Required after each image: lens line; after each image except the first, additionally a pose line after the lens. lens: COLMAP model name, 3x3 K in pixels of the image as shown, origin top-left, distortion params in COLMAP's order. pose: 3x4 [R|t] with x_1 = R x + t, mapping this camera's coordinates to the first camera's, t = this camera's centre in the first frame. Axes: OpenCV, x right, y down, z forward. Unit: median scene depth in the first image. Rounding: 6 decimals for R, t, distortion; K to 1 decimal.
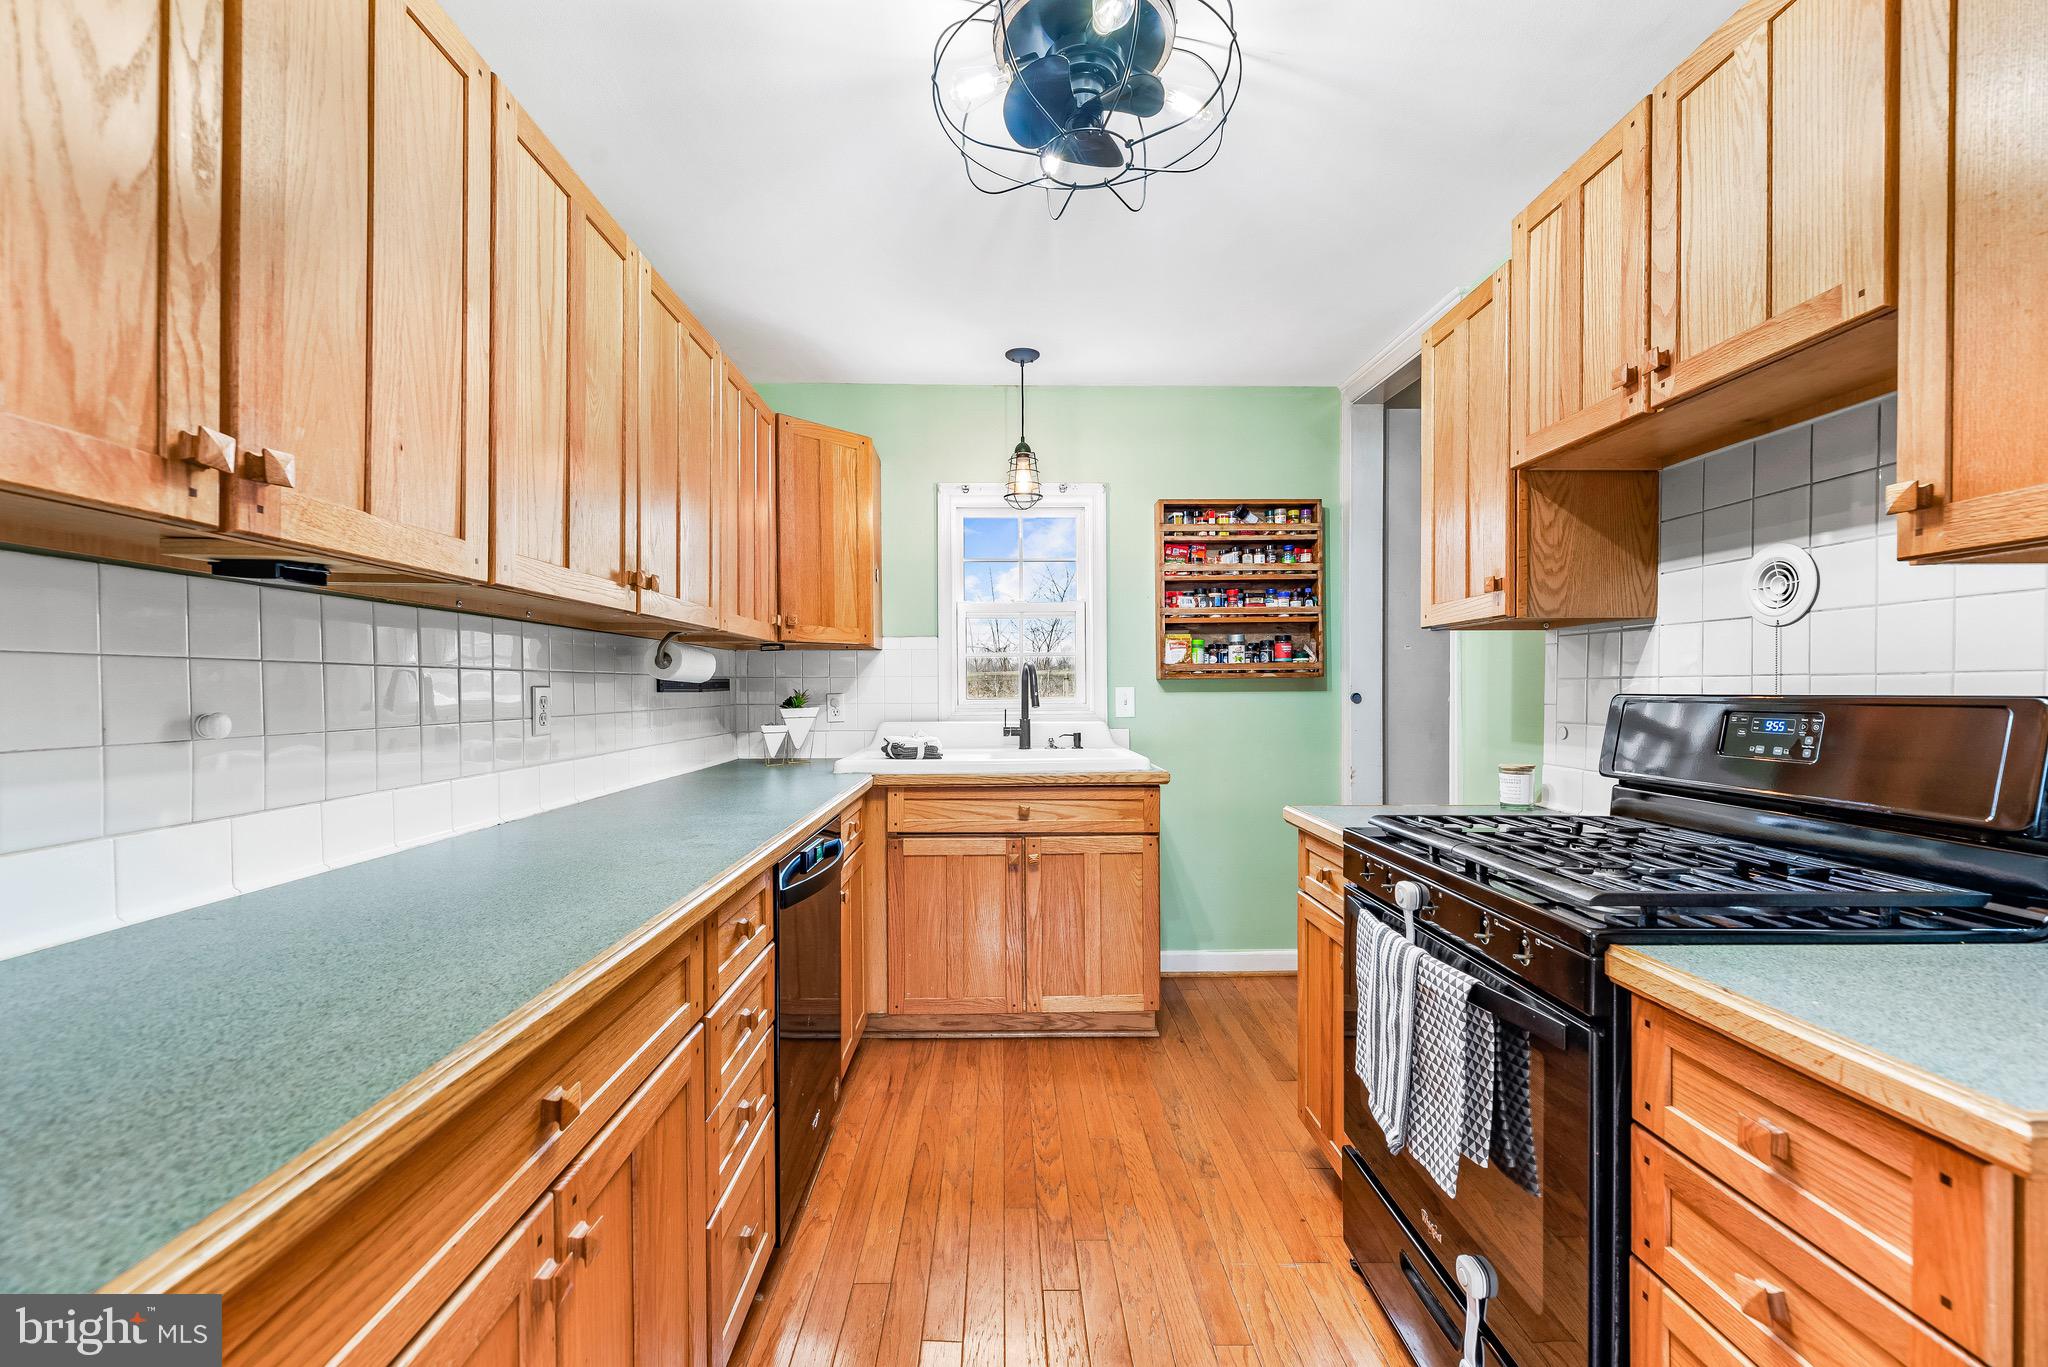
lens RADIAL K [[838.2, 0, 1012.8], [0, 838.2, 698.1], [0, 0, 1]] dist [0.000610, -0.001359]
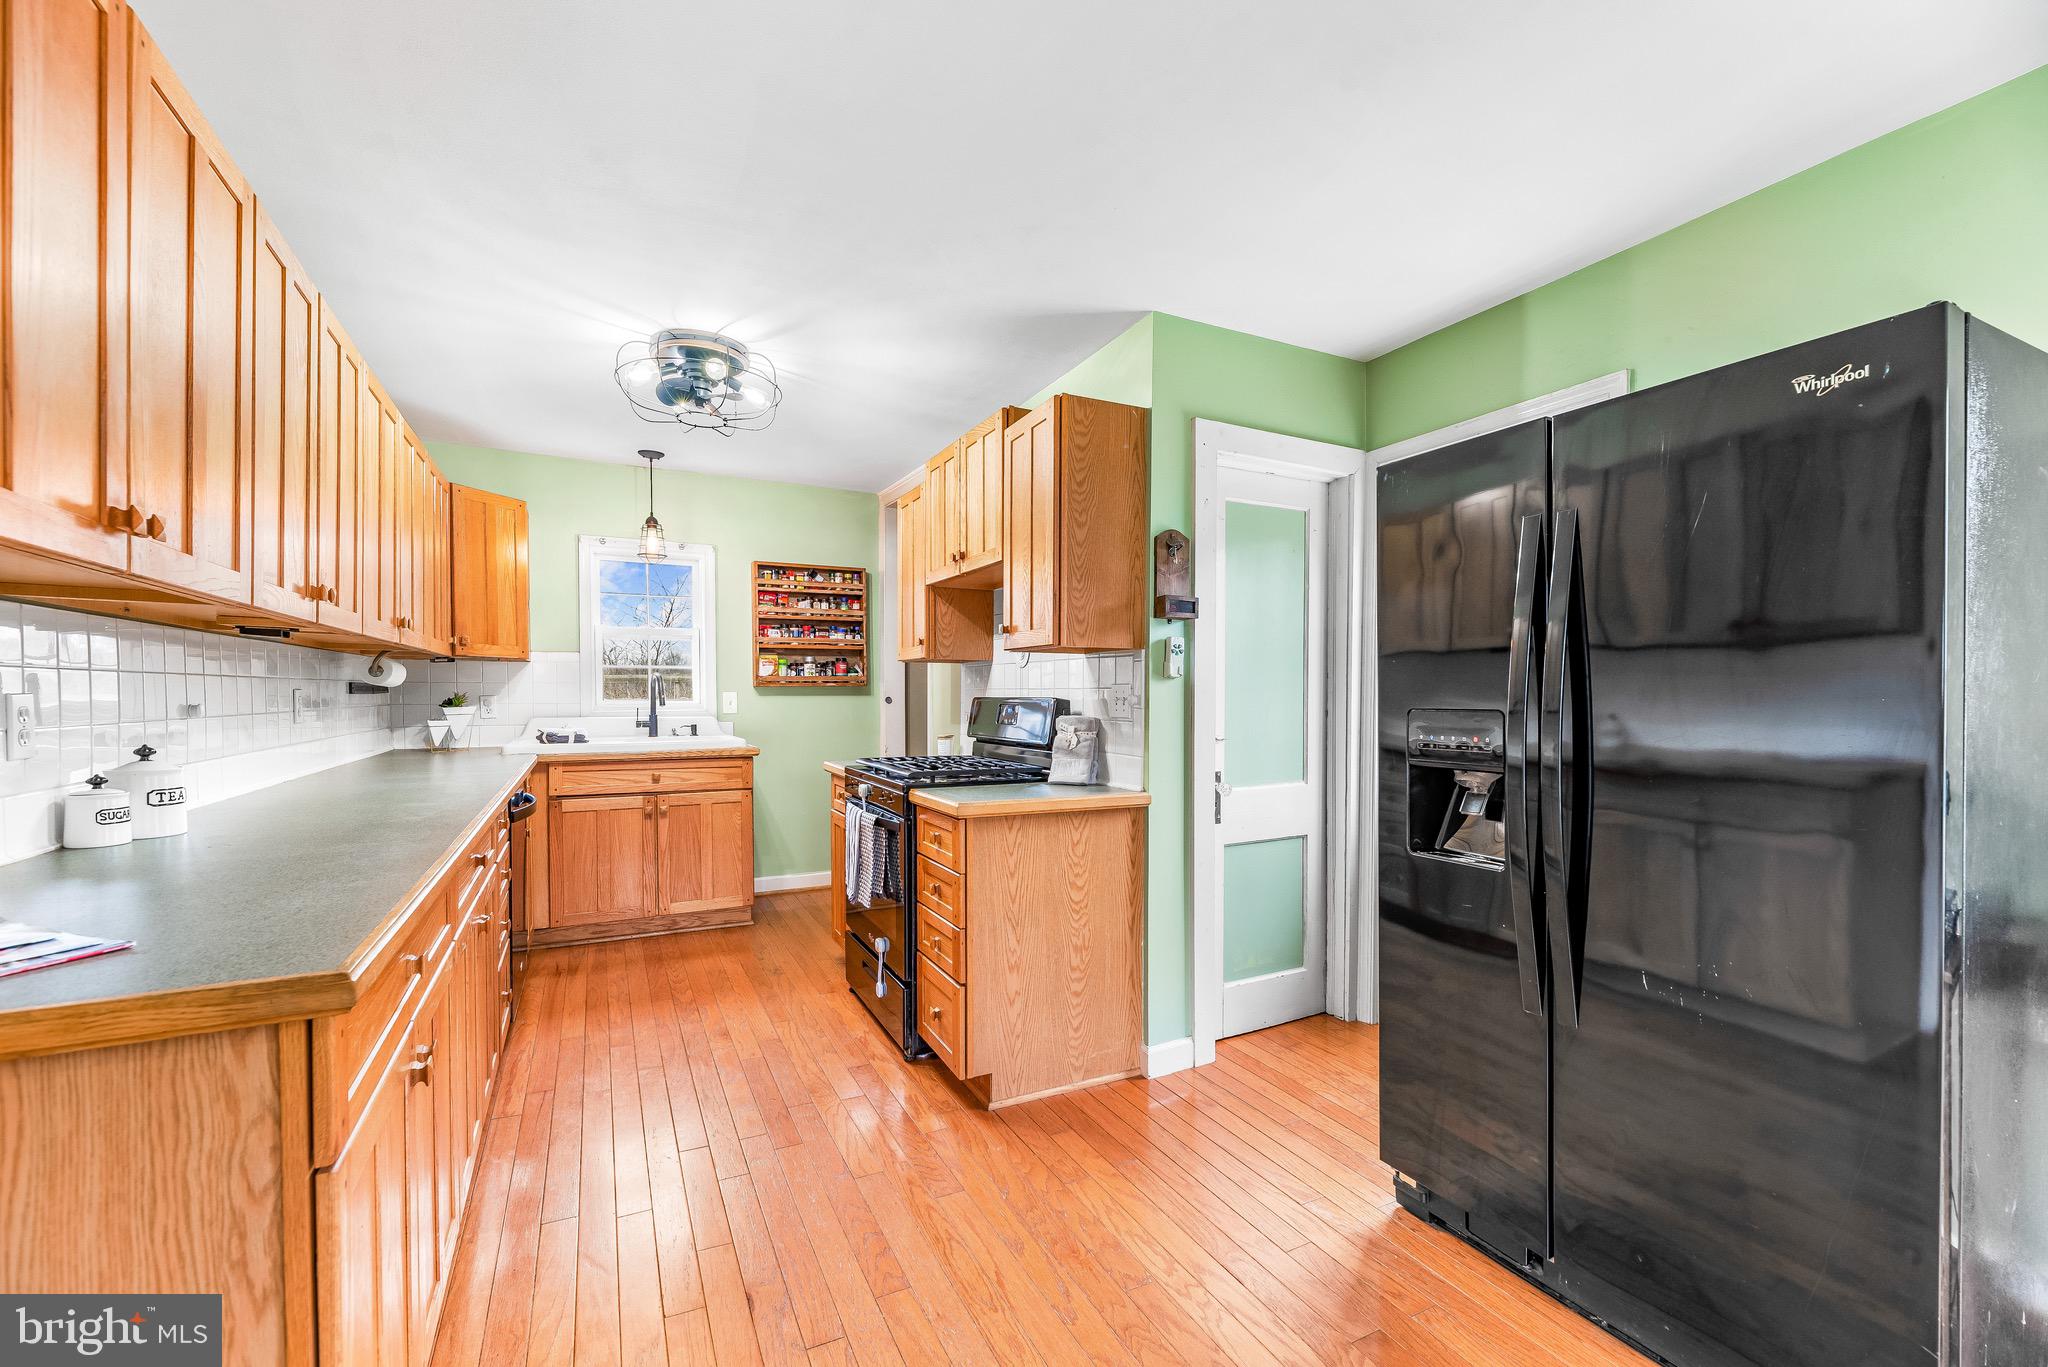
lens RADIAL K [[838.2, 0, 1016.4], [0, 838.2, 713.8], [0, 0, 1]] dist [0.000610, -0.001359]
pose [[0.899183, -0.005238, 0.437540, -0.061227], [-0.000603, 0.999913, 0.013208, 0.005727], [-0.437571, -0.012140, 0.899102, -0.585267]]
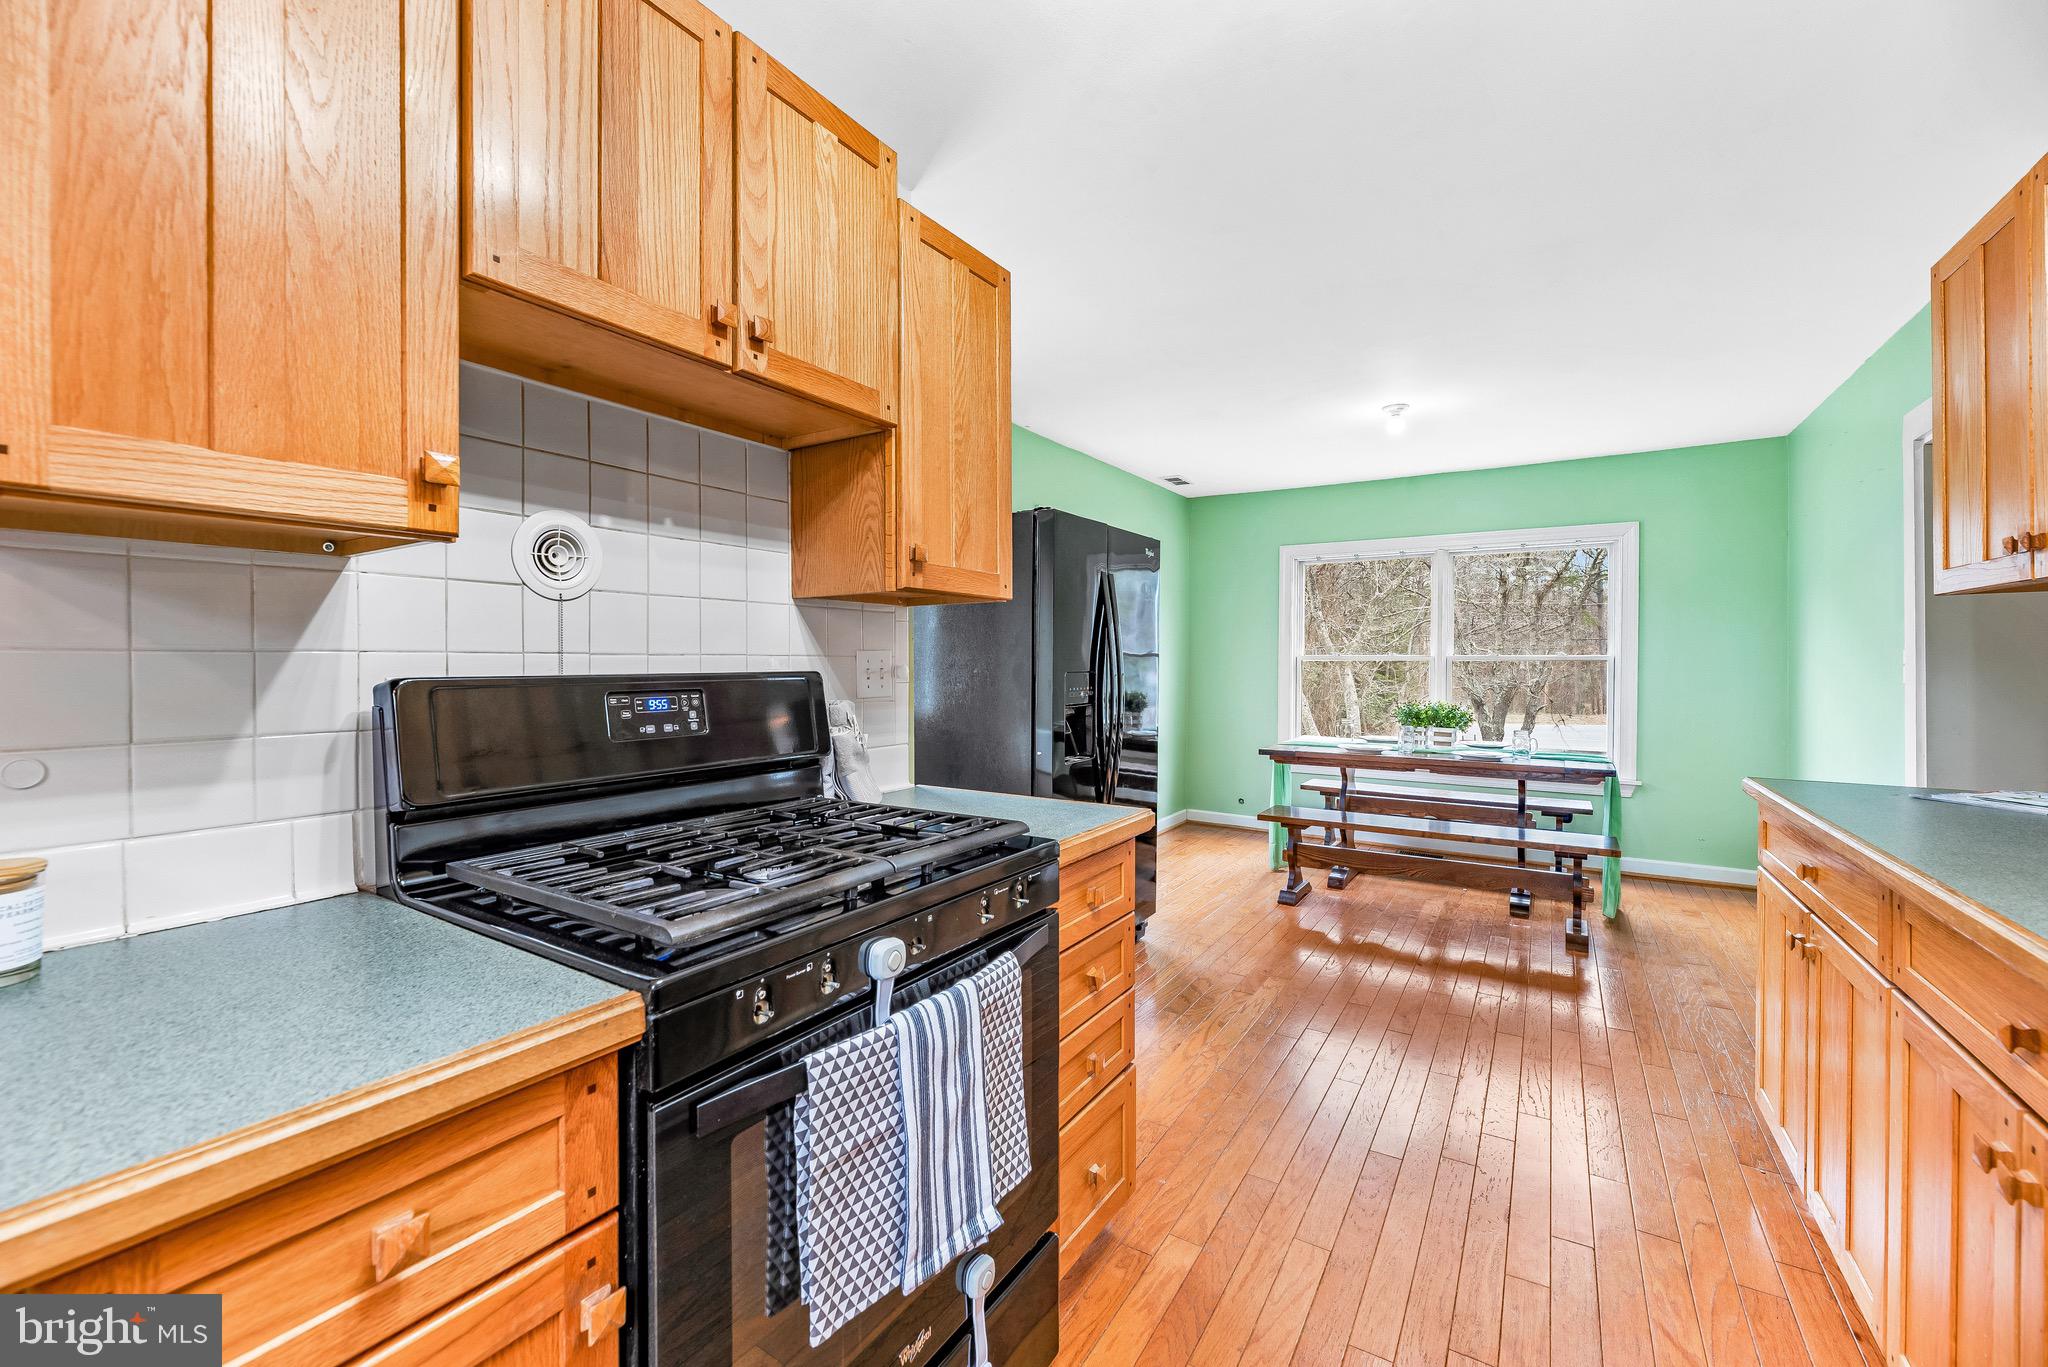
lens RADIAL K [[838.2, 0, 1018.9], [0, 838.2, 671.5], [0, 0, 1]] dist [0.000610, -0.001359]
pose [[-0.835342, -0.003282, 0.549720, -0.009794], [0.007835, 0.999810, 0.017876, -0.011479], [-0.549674, 0.019240, -0.835158, 0.855042]]
